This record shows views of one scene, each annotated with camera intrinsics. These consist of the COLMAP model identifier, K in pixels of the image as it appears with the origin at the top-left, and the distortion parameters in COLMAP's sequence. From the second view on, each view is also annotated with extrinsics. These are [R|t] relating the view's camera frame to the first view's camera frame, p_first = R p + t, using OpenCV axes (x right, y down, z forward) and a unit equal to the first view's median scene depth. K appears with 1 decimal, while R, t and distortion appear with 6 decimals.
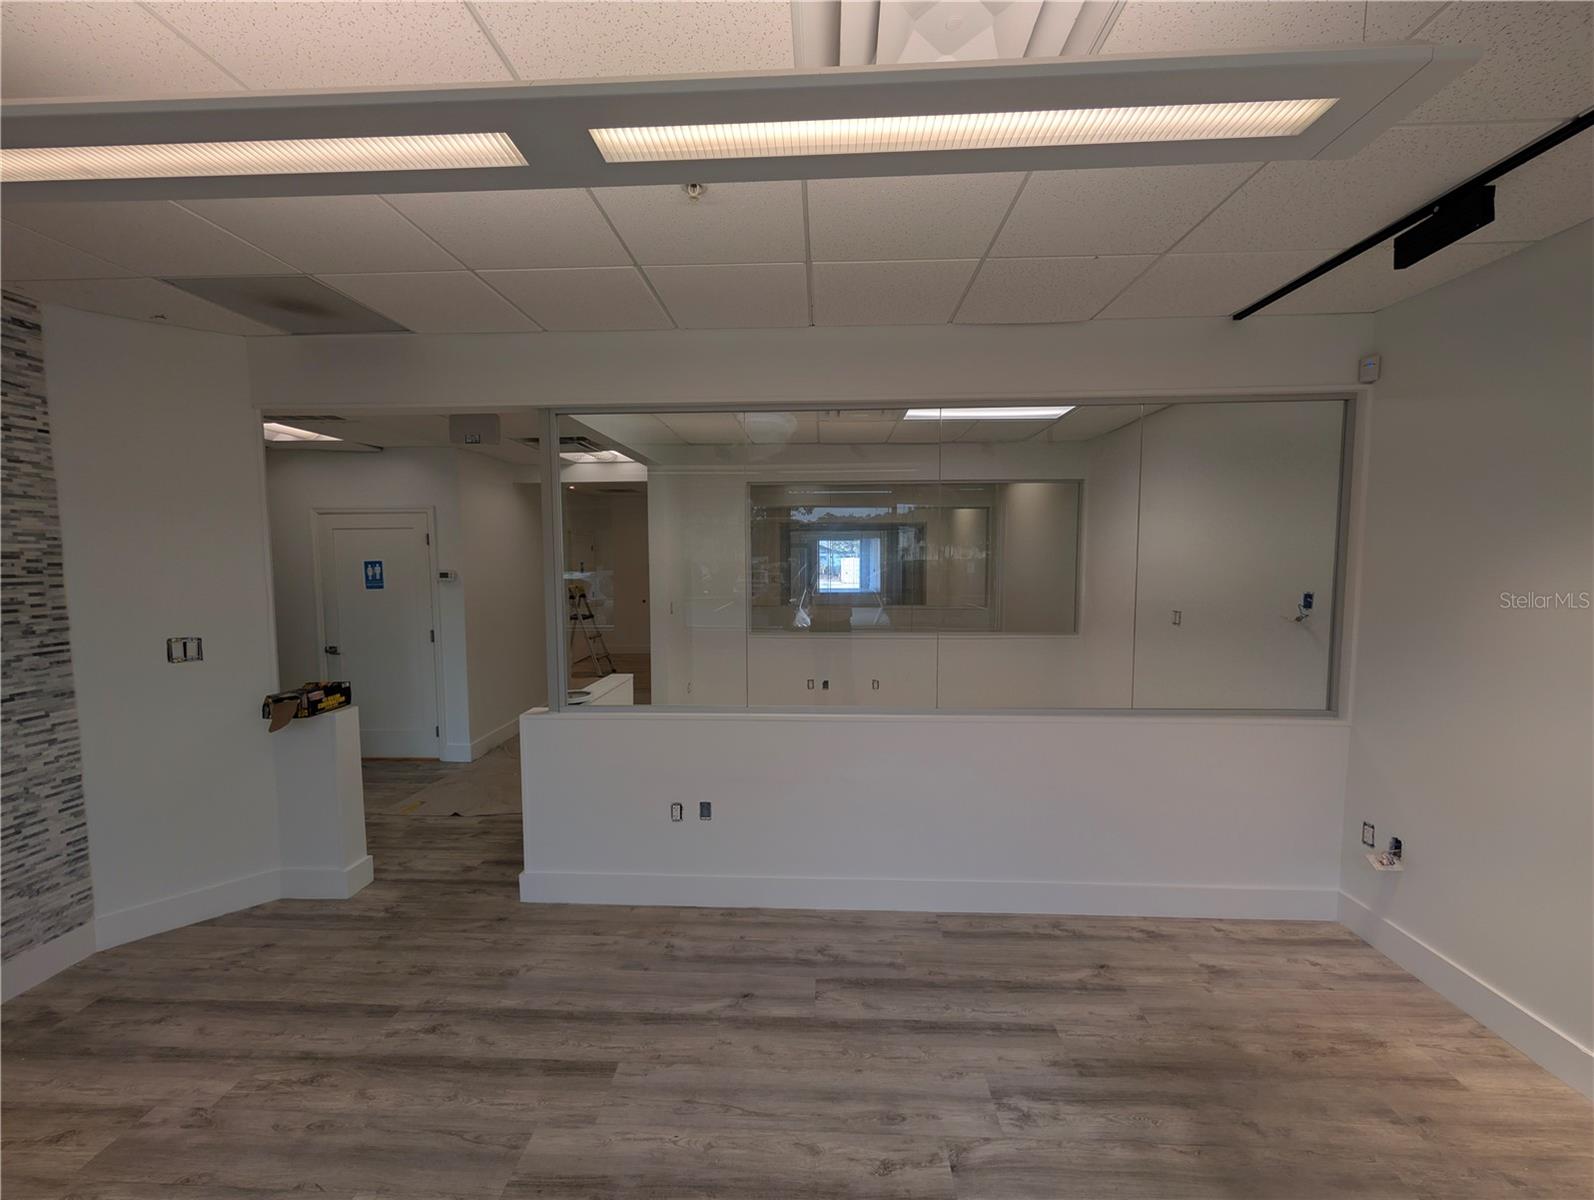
lens RADIAL K [[605.2, 0, 797.0], [0, 605.2, 600.3], [0, 0, 1]] dist [-0.000353, 0.000655]
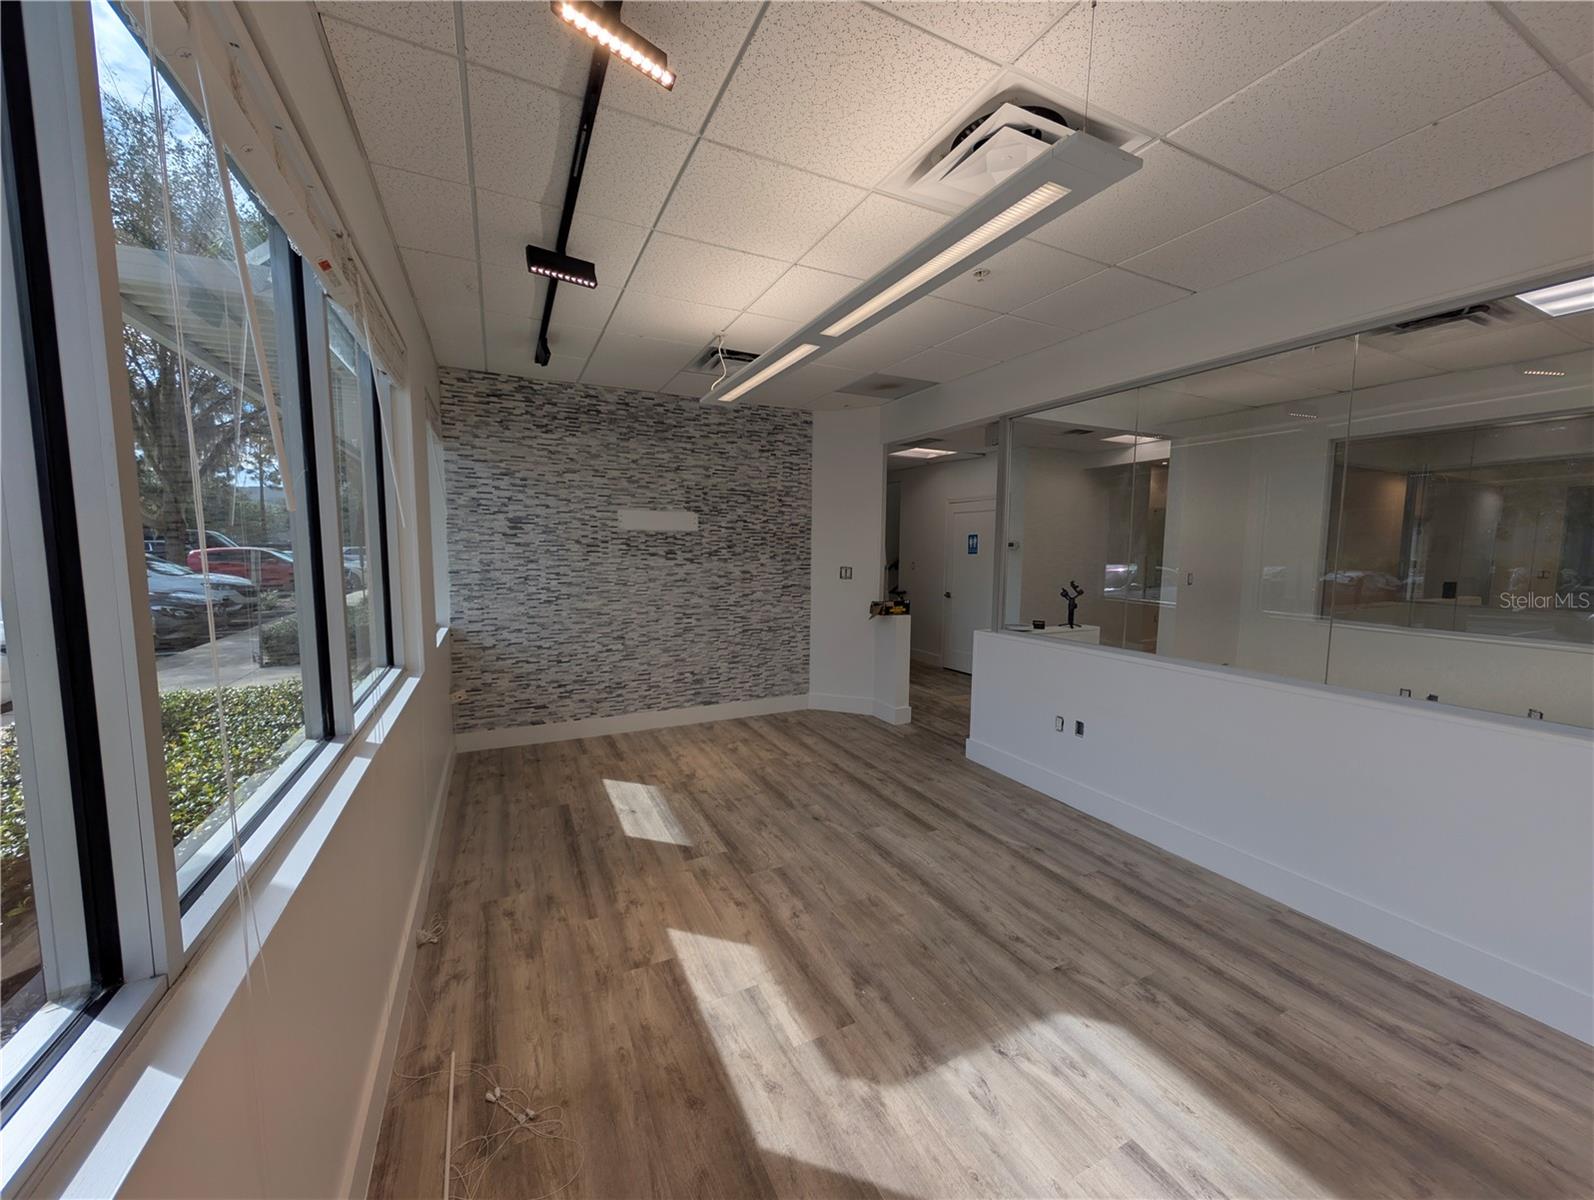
lens RADIAL K [[605.2, 0, 795.2], [0, 605.2, 601.1], [0, 0, 1]] dist [-0.000353, 0.000655]
pose [[0.478101, 0.088308, -0.873854, 0.713475], [-0.075193, 0.995395, 0.059451, 0.075227], [0.875080, 0.037284, 0.482540, -0.105826]]
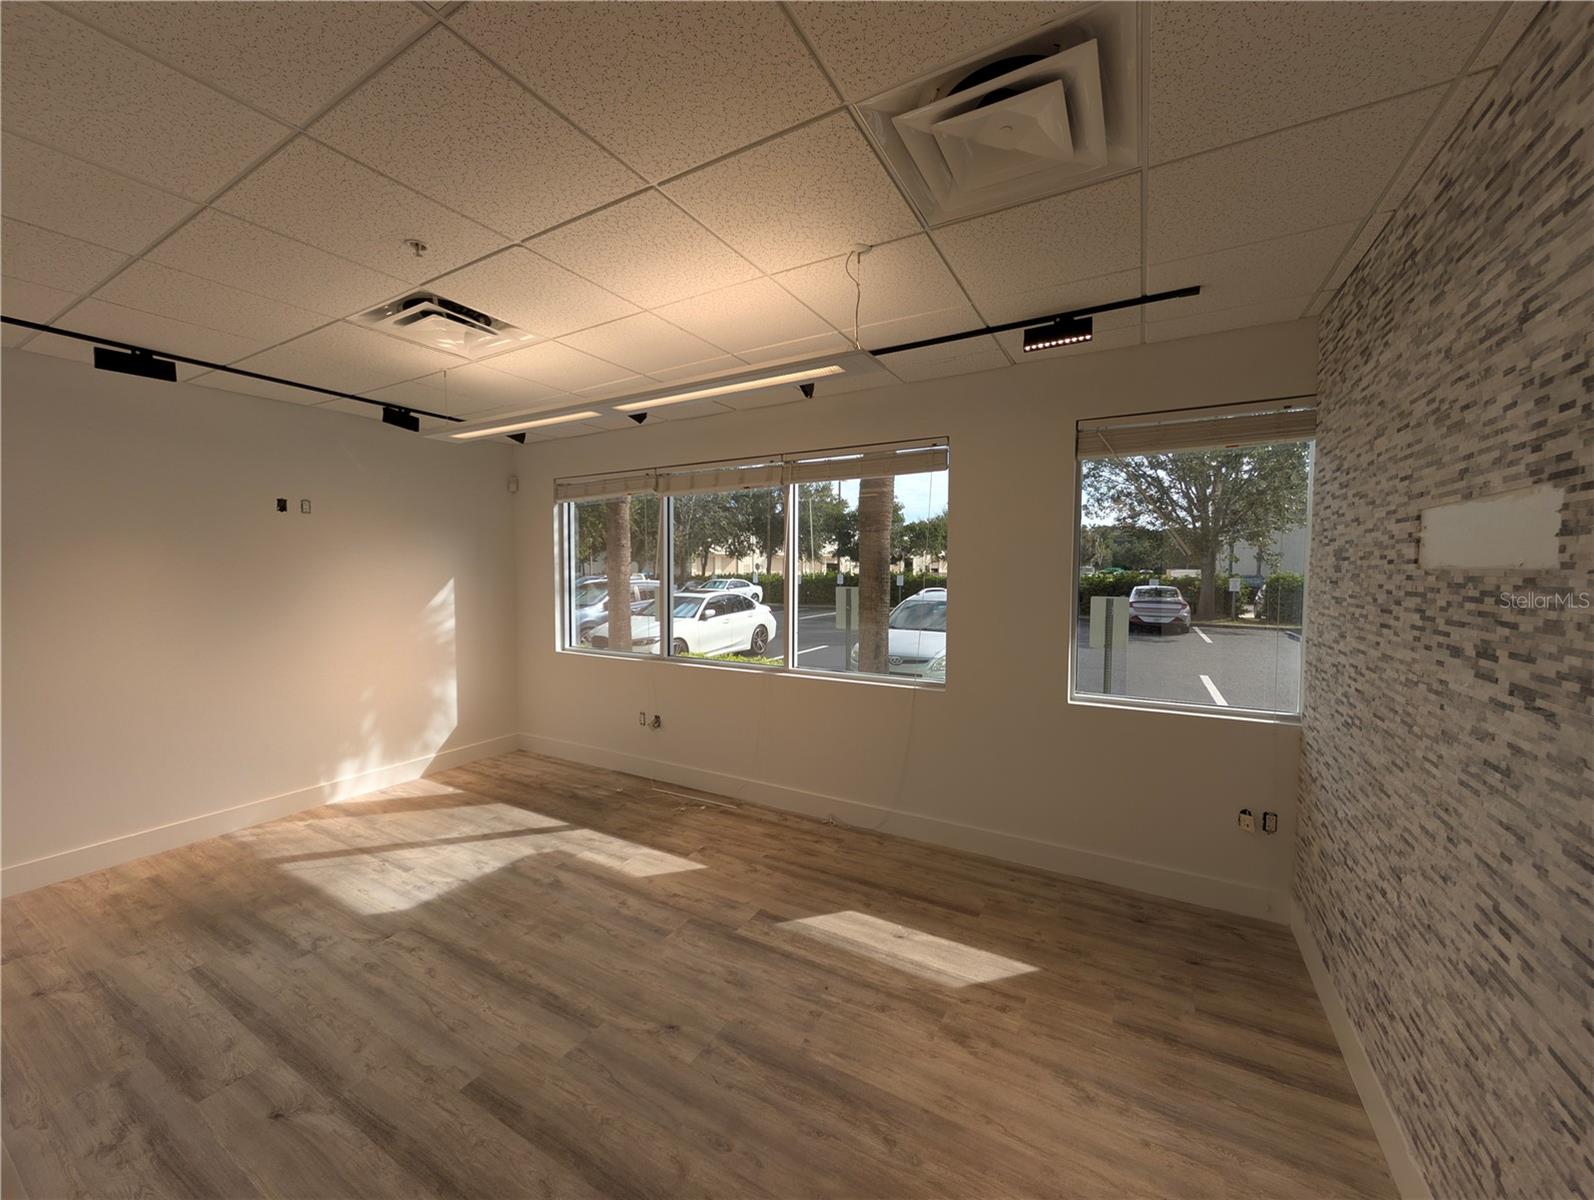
lens RADIAL K [[605.2, 0, 797.9], [0, 605.2, 597.3], [0, 0, 1]] dist [-0.000353, 0.000655]
pose [[-0.890656, -0.016527, 0.454377, -0.956166], [0.038760, 0.992942, 0.112091, -0.063508], [-0.453022, 0.117446, -0.883729, 1.224066]]
